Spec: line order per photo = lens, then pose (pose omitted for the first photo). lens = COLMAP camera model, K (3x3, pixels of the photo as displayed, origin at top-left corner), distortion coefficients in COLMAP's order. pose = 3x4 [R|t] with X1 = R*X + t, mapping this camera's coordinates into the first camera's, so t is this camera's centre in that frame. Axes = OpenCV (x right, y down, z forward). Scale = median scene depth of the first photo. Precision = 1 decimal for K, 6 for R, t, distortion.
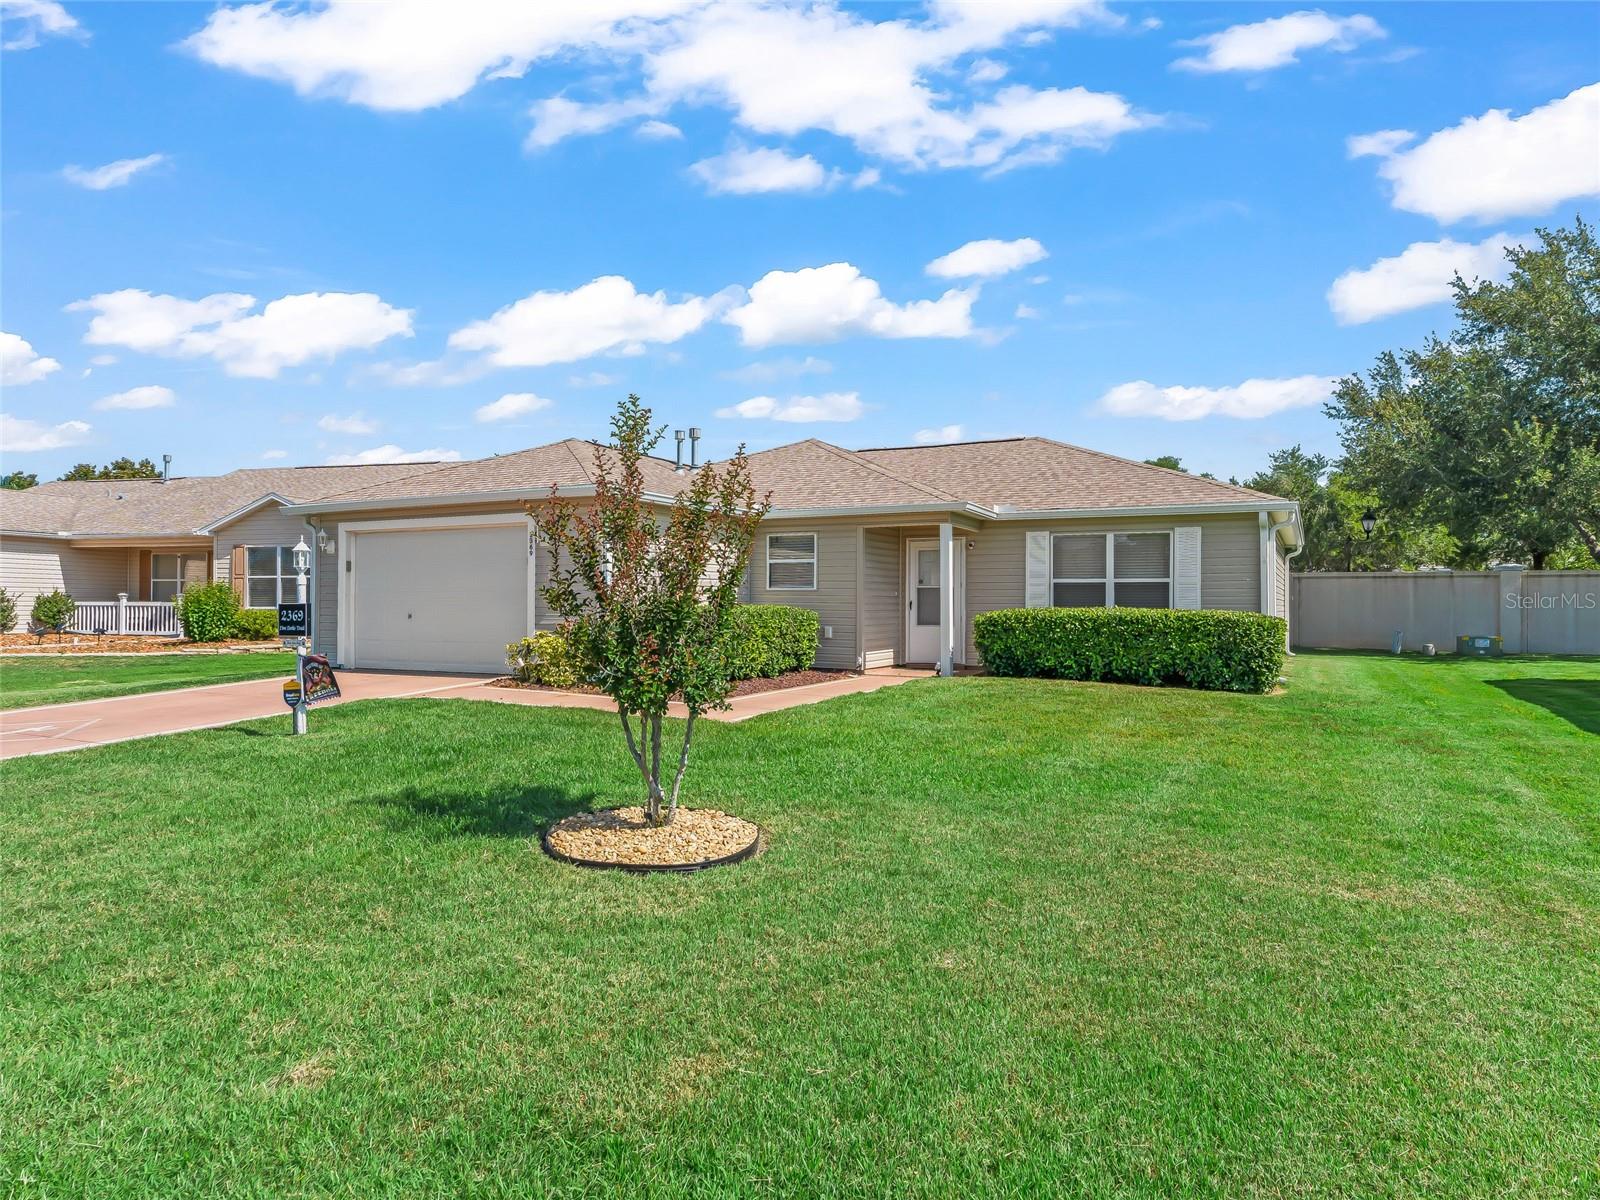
lens RADIAL K [[979.8, 0, 800.0], [0, 979.8, 600.0], [0, 0, 1]] dist [0.000643, -0.000672]
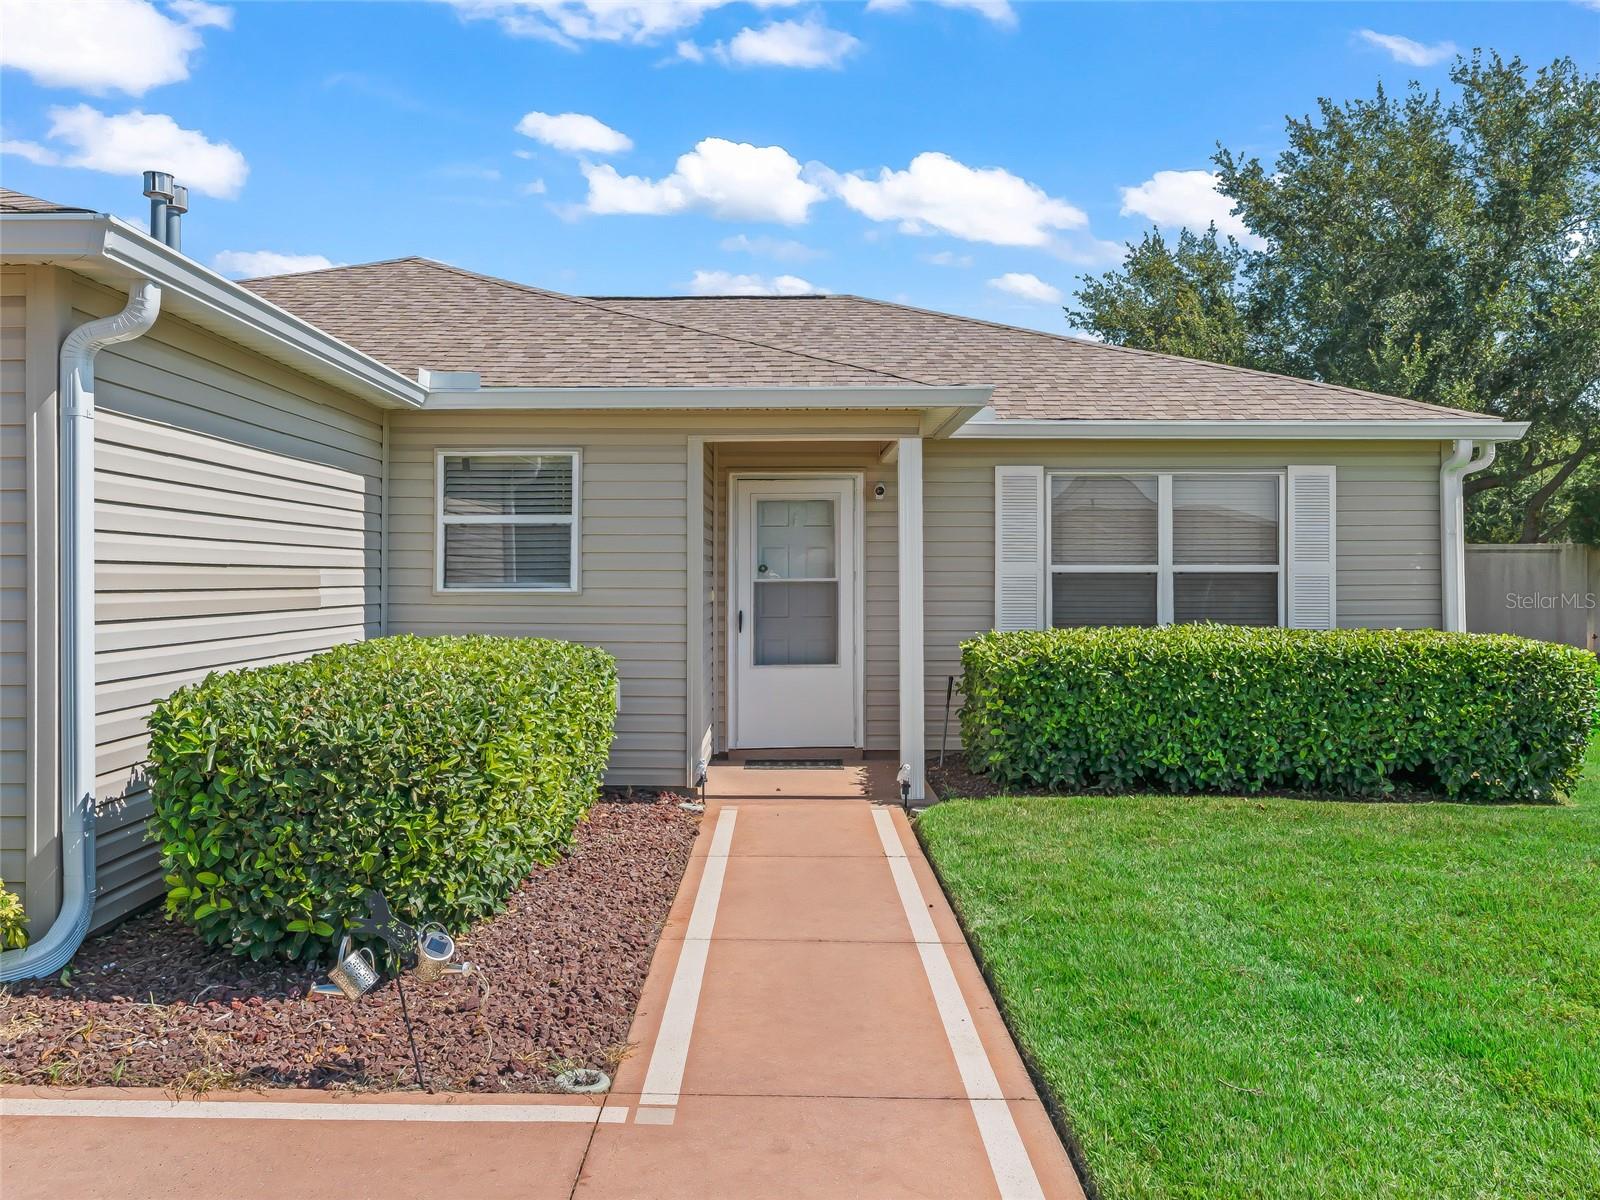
lens RADIAL K [[1312.9, 0, 800.0], [0, 1312.9, 600.0], [0, 0, 1]] dist [0.002694, -0.007174]
pose [[0.890576, -0.013111, 0.454646, -0.153744], [0.004026, 0.999773, 0.020945, -0.019103], [-0.454817, -0.016822, 0.890426, 0.504146]]
